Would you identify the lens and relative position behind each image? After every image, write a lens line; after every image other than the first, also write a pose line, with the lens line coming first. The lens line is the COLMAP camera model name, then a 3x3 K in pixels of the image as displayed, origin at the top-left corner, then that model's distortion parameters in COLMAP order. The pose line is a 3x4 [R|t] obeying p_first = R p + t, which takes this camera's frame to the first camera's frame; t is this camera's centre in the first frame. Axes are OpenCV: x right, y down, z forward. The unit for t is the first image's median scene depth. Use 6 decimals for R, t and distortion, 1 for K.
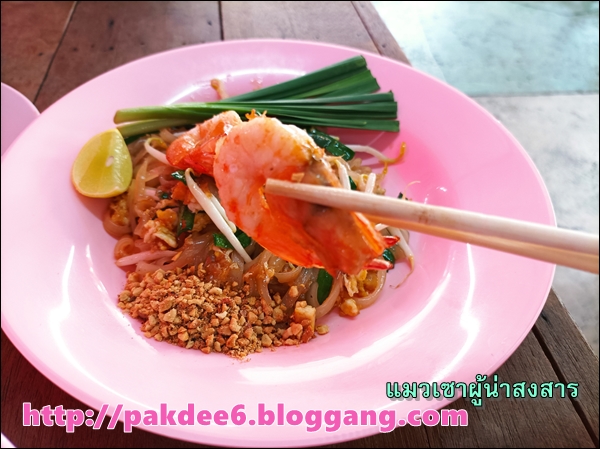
lens RADIAL K [[459.6, 0, 298.4], [0, 459.6, 253.0], [0, 0, 1]] dist [-0.037436, -0.003140]
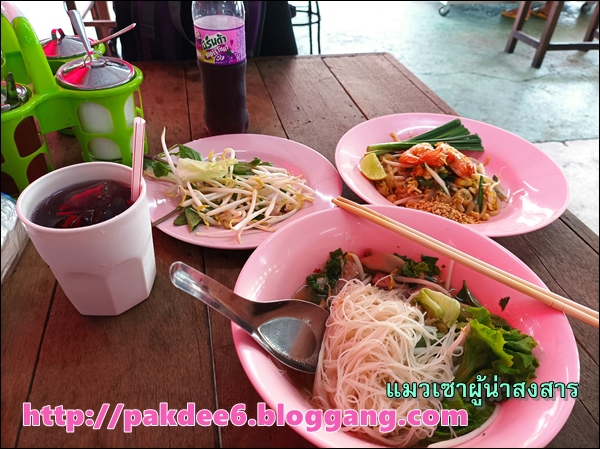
lens RADIAL K [[459.6, 0, 298.4], [0, 459.6, 253.0], [0, 0, 1]] dist [-0.037436, -0.003140]
pose [[0.996000, -0.069435, 0.056230, -0.979077], [0.076683, 0.987300, -0.139134, 0.535516], [-0.045855, 0.142890, 0.988676, -1.232146]]
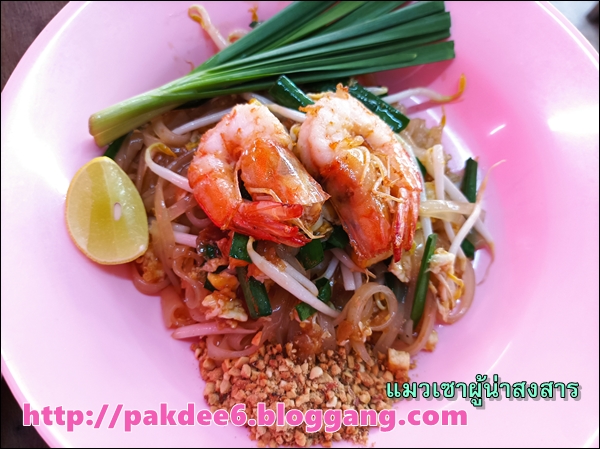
lens RADIAL K [[459.6, 0, 298.4], [0, 459.6, 253.0], [0, 0, 1]] dist [-0.037436, -0.003140]
pose [[0.978368, -0.196047, 0.066041, -0.187152], [0.147256, 0.884203, 0.443285, -0.429686], [-0.145298, -0.423971, 0.893945, 0.259807]]
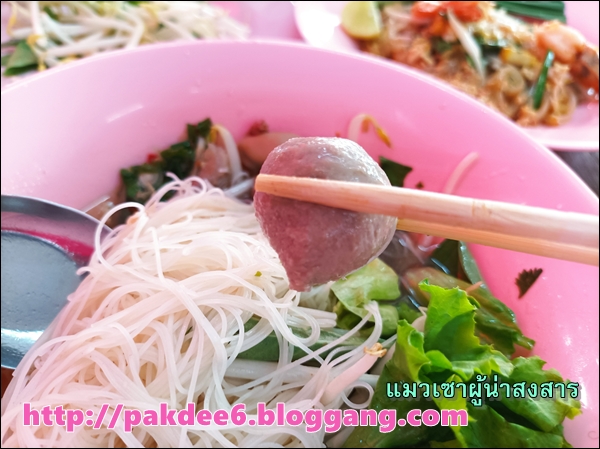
lens RADIAL K [[459.6, 0, 298.4], [0, 459.6, 253.0], [0, 0, 1]] dist [-0.037436, -0.003140]
pose [[0.995298, 0.074980, -0.061311, -0.494932], [-0.074534, 0.997173, 0.009524, 0.518401], [0.061851, -0.004910, 0.998073, -0.382167]]
